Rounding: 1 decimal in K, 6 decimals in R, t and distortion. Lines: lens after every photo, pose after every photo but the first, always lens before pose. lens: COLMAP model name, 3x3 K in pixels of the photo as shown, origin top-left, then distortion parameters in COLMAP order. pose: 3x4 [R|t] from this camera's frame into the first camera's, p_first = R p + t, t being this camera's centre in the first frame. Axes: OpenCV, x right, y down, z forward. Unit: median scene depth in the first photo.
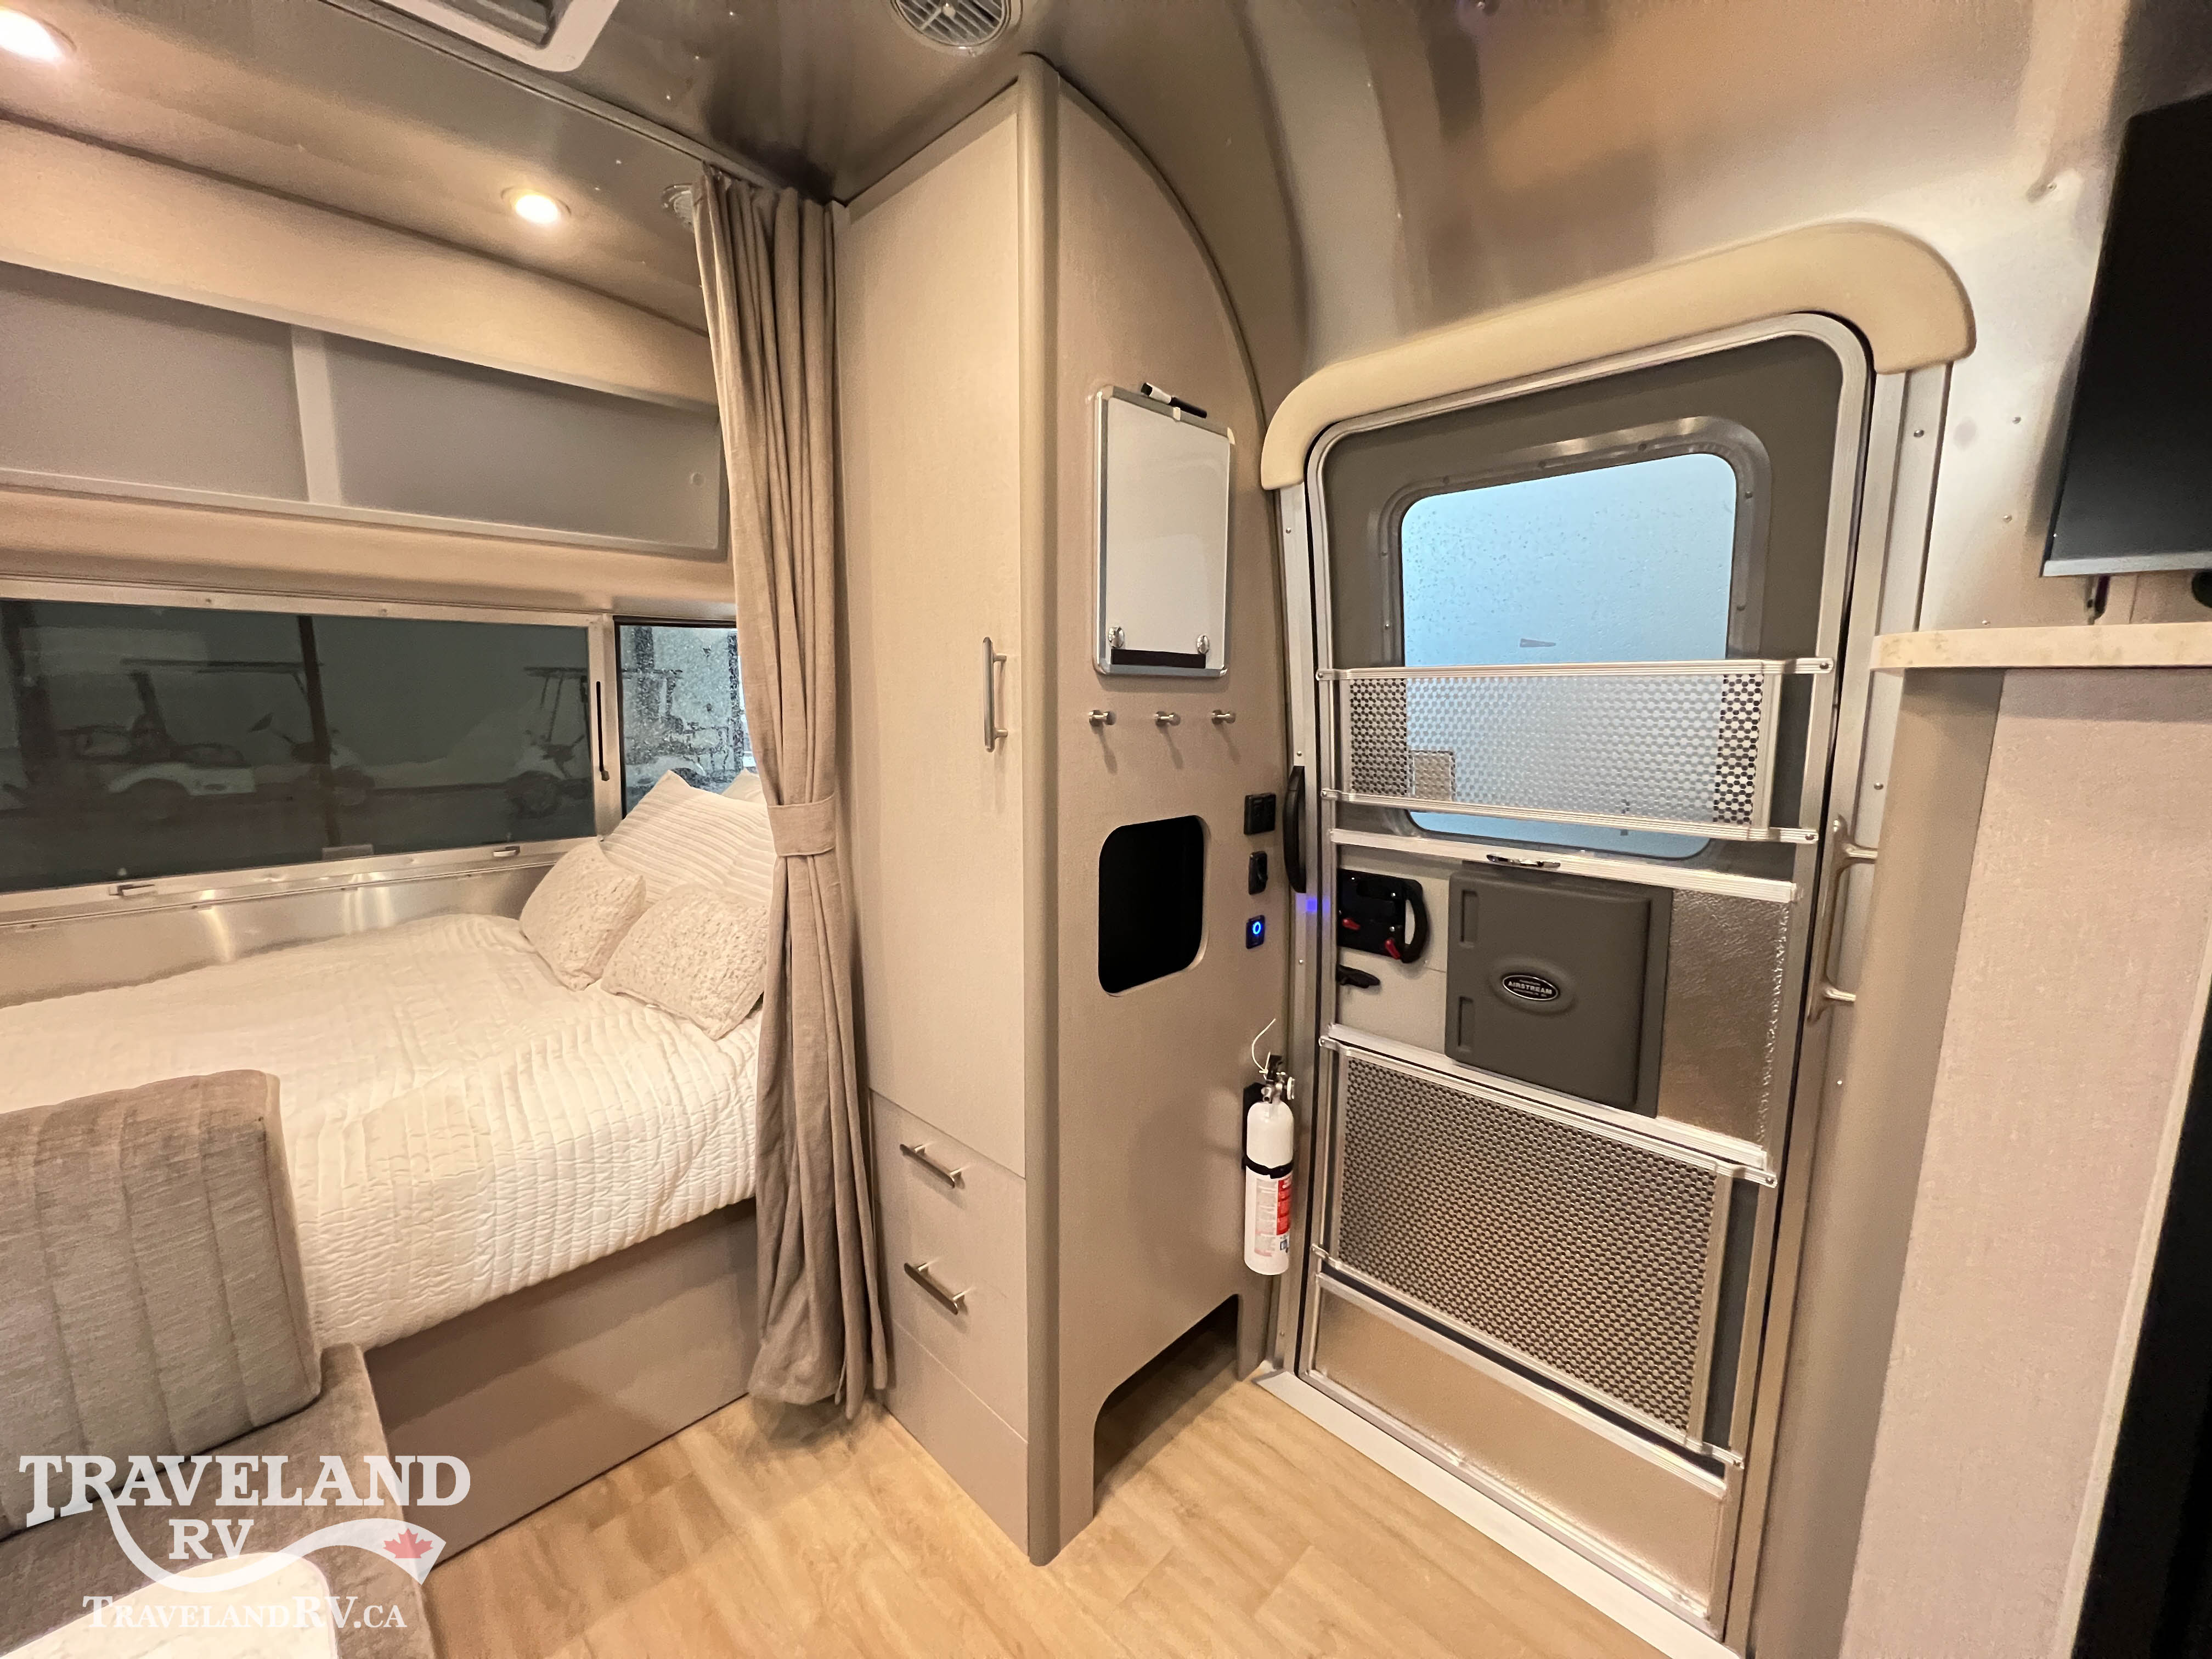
lens RADIAL K [[880.8, 0, 1103.5], [0, 880.8, 826.2], [0, 0, 1]] dist [-0.000685, 0.000098]
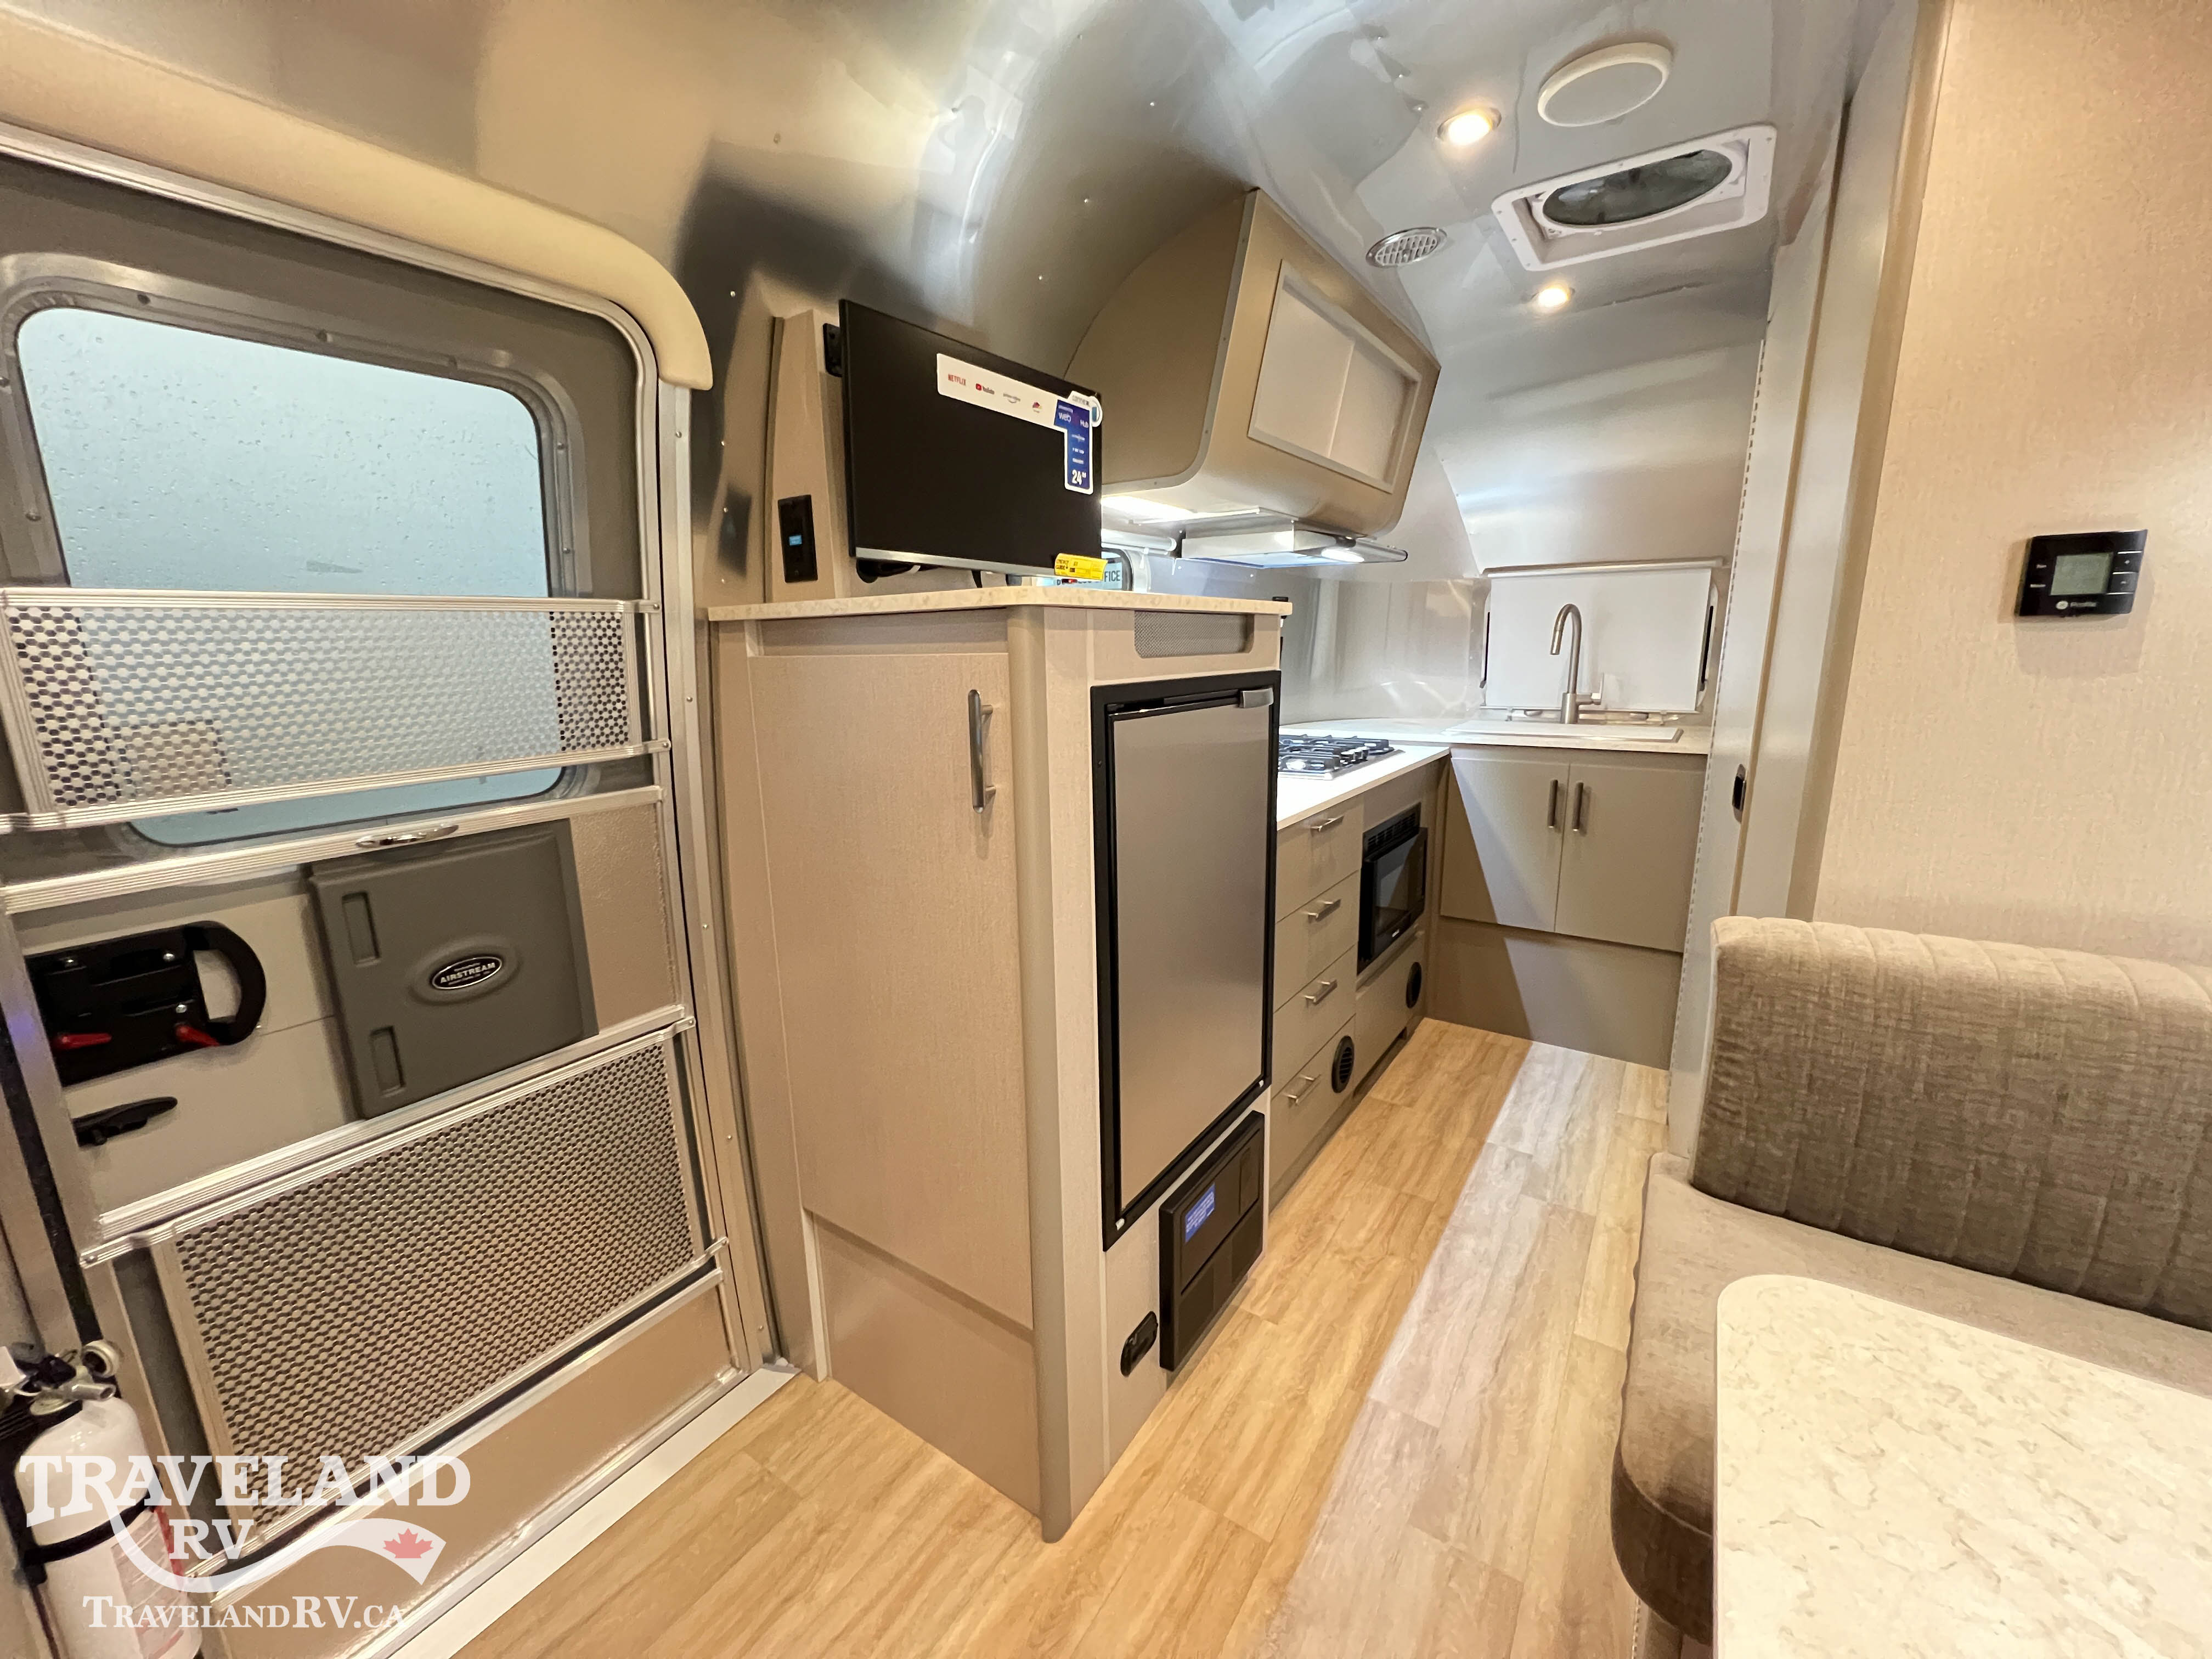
lens RADIAL K [[880.8, 0, 1102.0], [0, 880.8, 825.4], [0, 0, 1]] dist [-0.000685, 0.000098]
pose [[-0.186712, -0.202953, 0.961222, -0.398753], [0.166842, 0.957665, 0.234610, -0.050464], [-0.968144, 0.204177, -0.144947, 0.441966]]
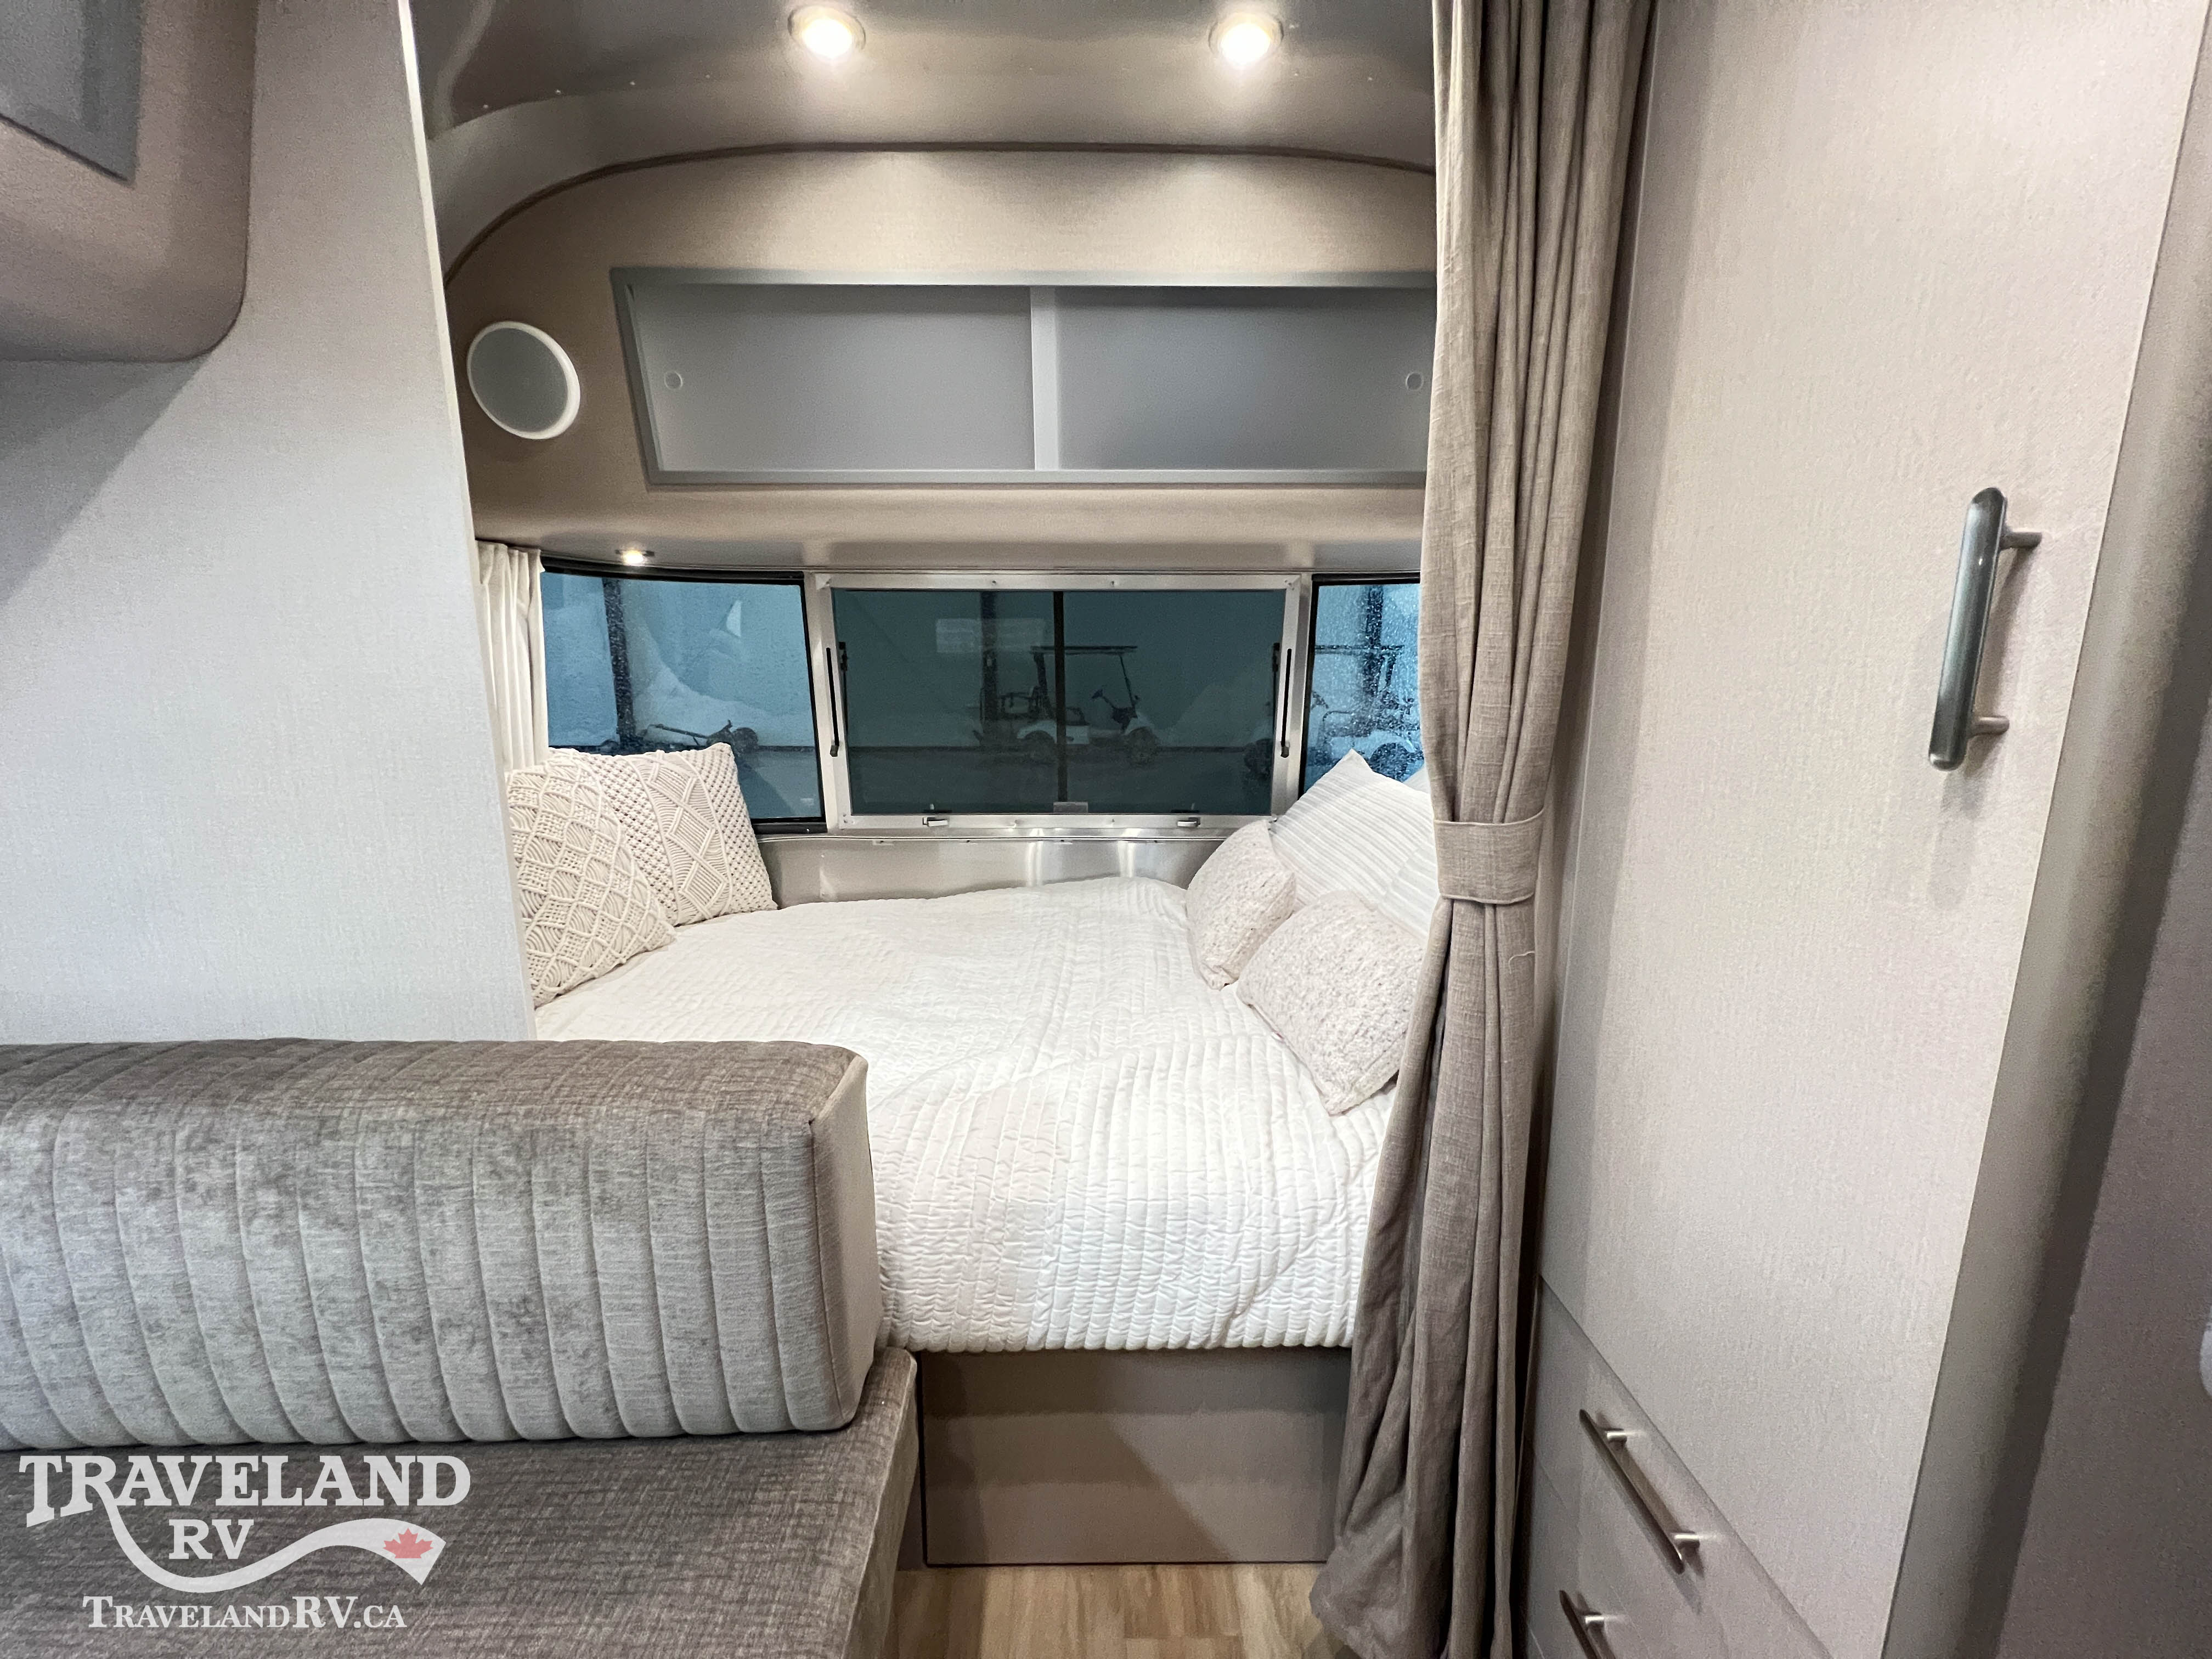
lens RADIAL K [[880.8, 0, 1101.6], [0, 880.8, 826.7], [0, 0, 1]] dist [-0.000685, 0.000098]
pose [[0.717071, 0.119867, -0.686616, -0.102246], [-0.102596, 0.992523, 0.066125, -0.035017], [0.689408, 0.023027, 0.724007, 0.338096]]
